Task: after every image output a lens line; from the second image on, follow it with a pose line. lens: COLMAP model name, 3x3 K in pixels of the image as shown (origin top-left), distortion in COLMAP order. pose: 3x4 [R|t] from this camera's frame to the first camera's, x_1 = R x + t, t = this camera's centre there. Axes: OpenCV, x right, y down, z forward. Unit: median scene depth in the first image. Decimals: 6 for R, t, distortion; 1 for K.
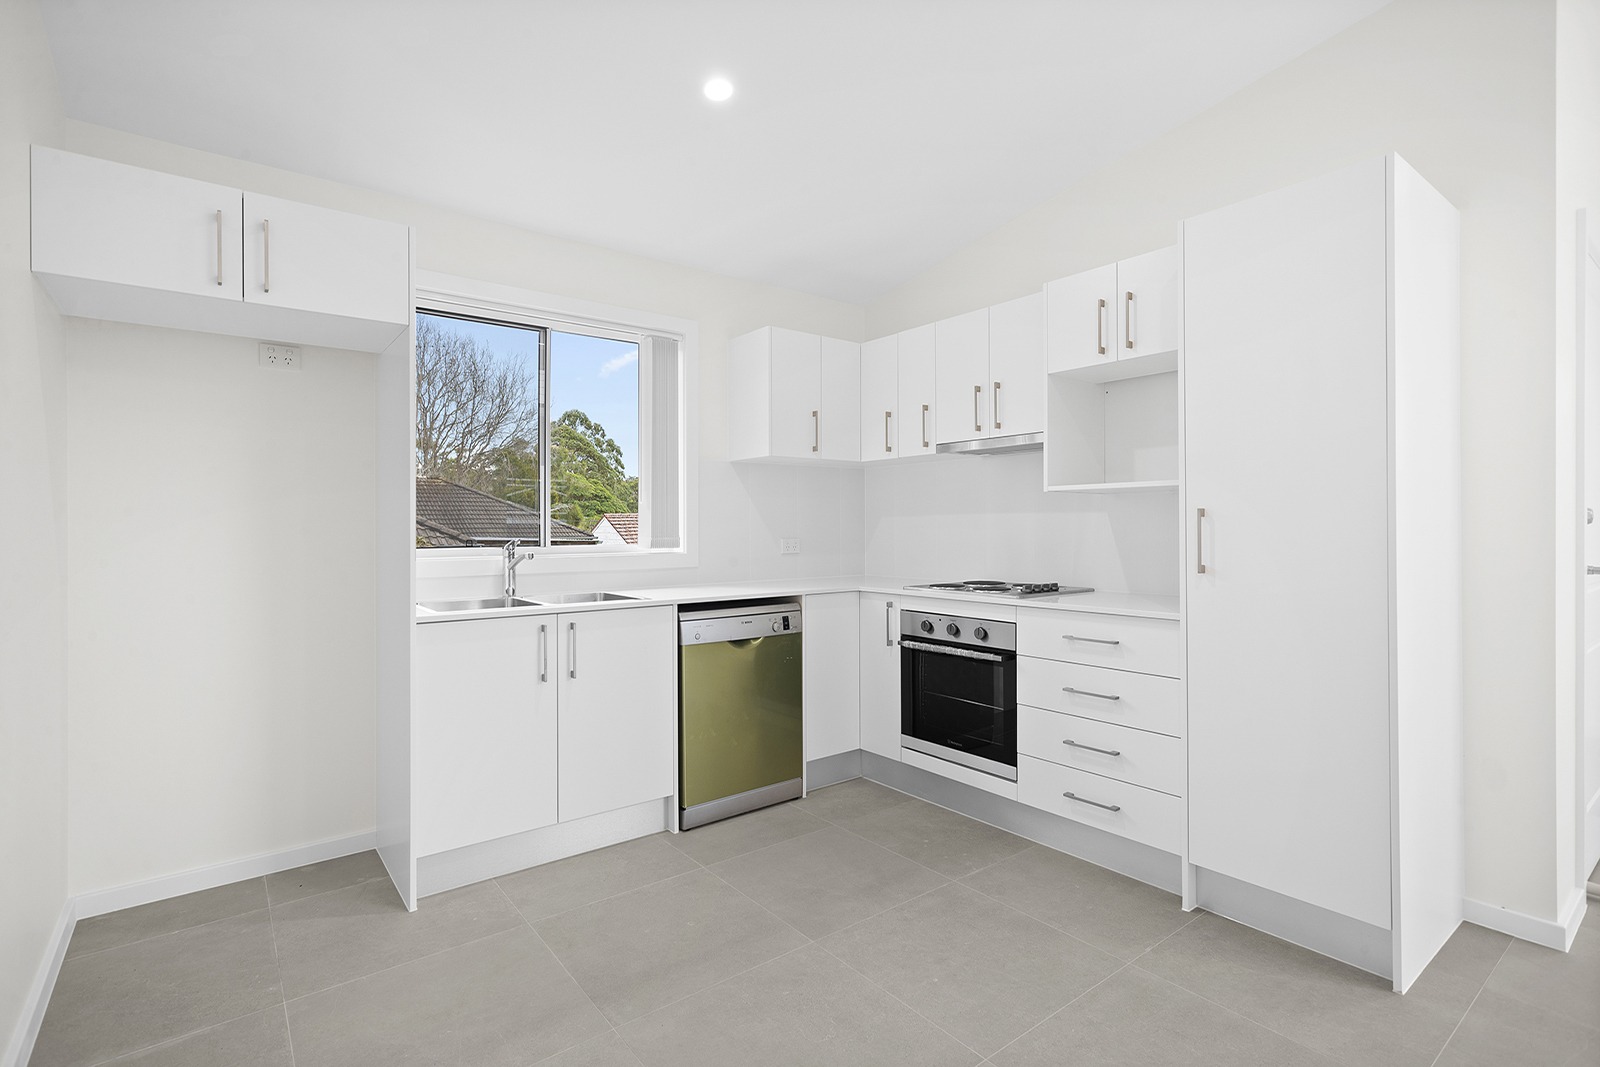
lens RADIAL K [[760.0, 0, 775.8], [0, 760.0, 518.3], [0, 0, 1]] dist [-0.007916, 0.005244]
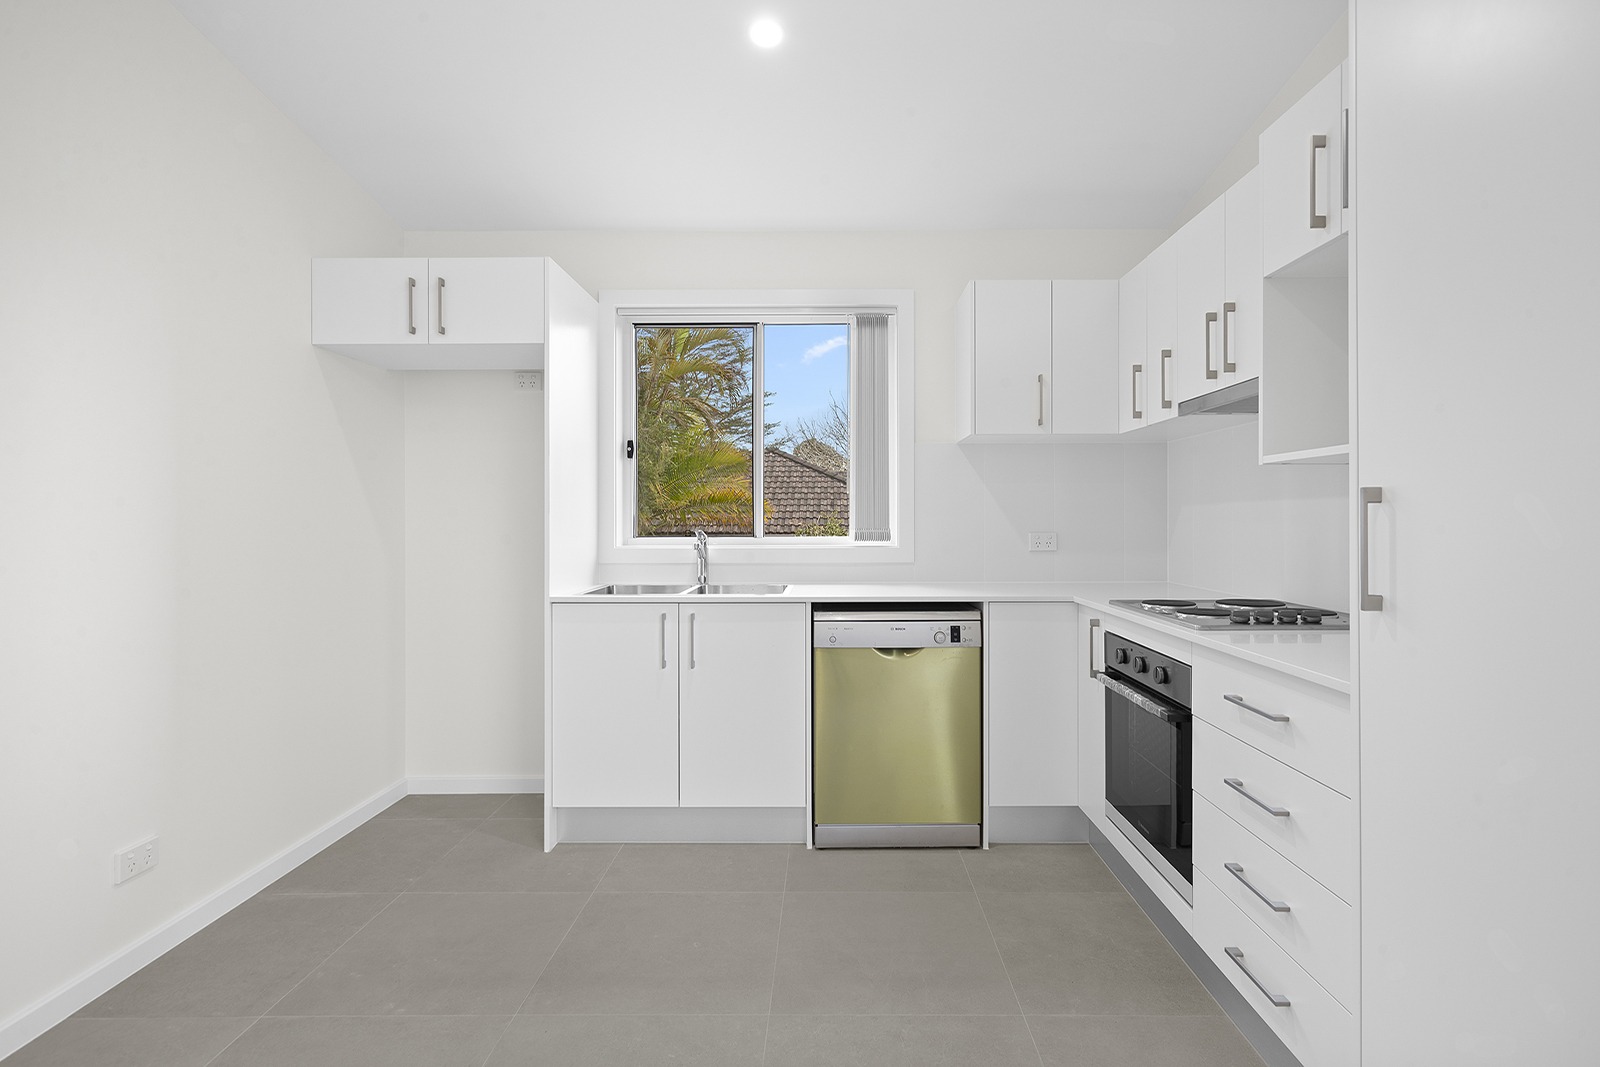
lens RADIAL K [[760.0, 0, 811.2], [0, 760.0, 512.5], [0, 0, 1]] dist [-0.007916, 0.005244]
pose [[0.793938, -0.002402, -0.607994, 0.433301], [0.006422, 0.999970, 0.004436, -0.000711], [0.607965, -0.007426, 0.793929, 0.266098]]
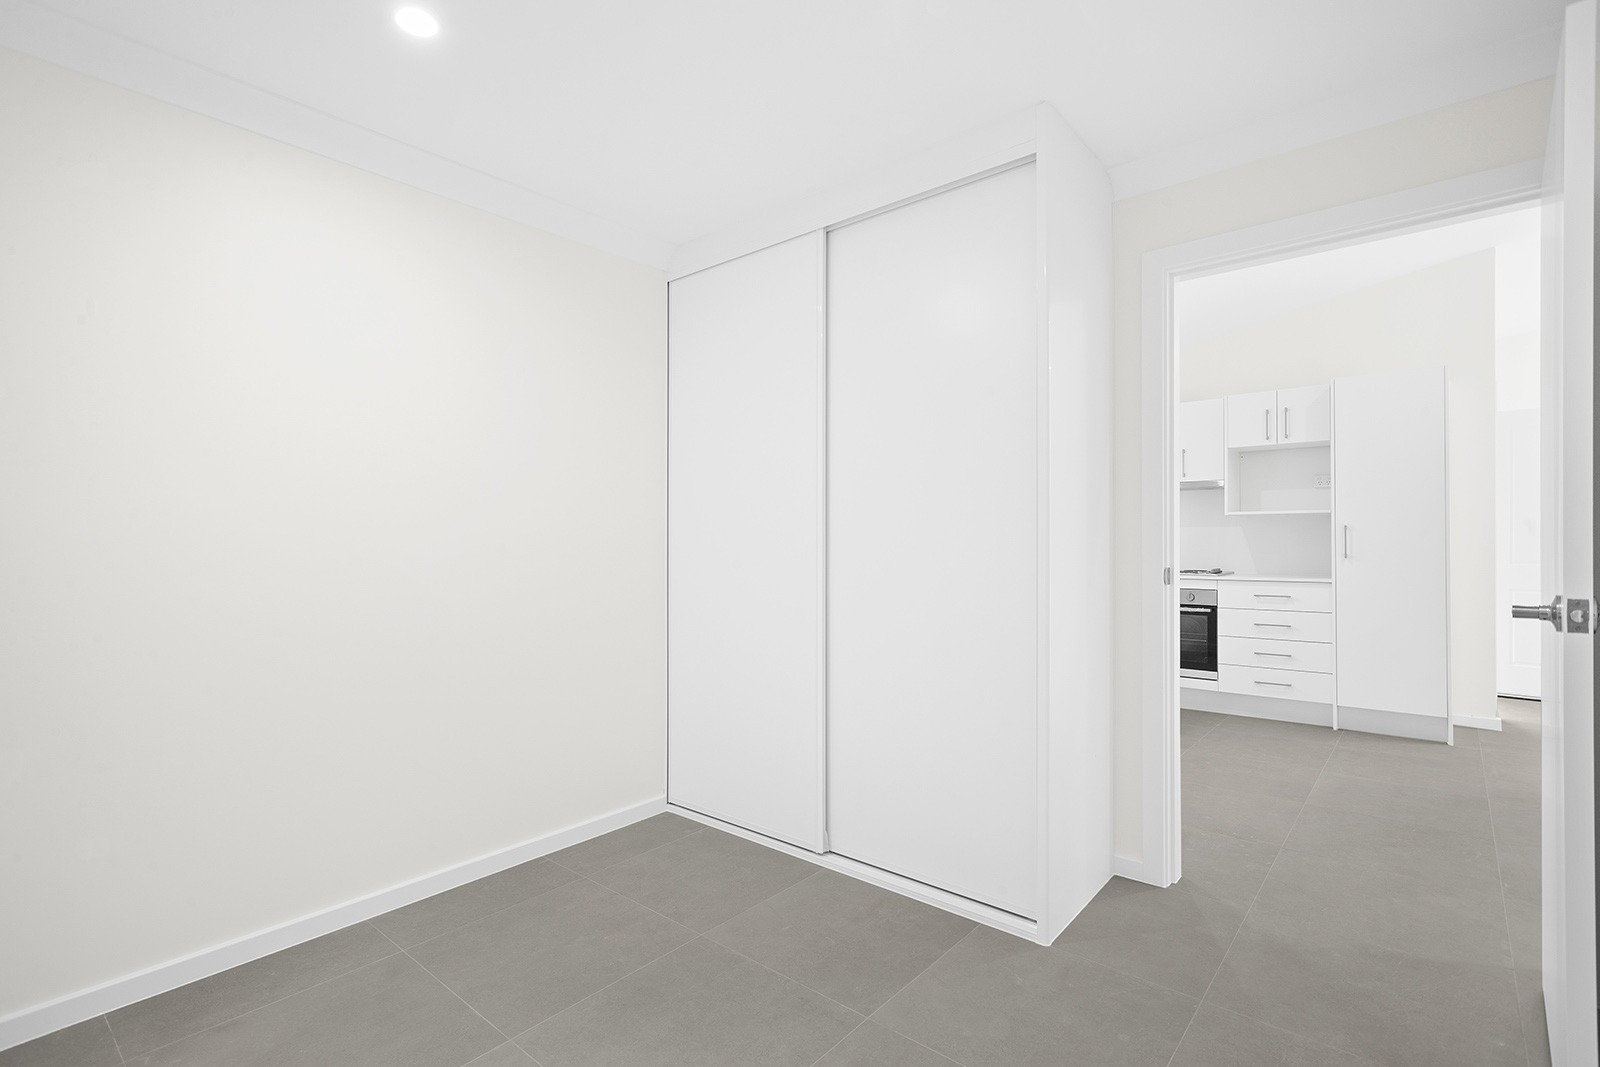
lens RADIAL K [[760.0, 0, 796.0], [0, 760.0, 531.1], [0, 0, 1]] dist [-0.007916, 0.005244]
pose [[0.970359, 0.006003, 0.241594, -1.000045], [-0.006002, 0.999982, -0.000741, 0.008874], [-0.241594, -0.000731, 0.970377, -0.438675]]
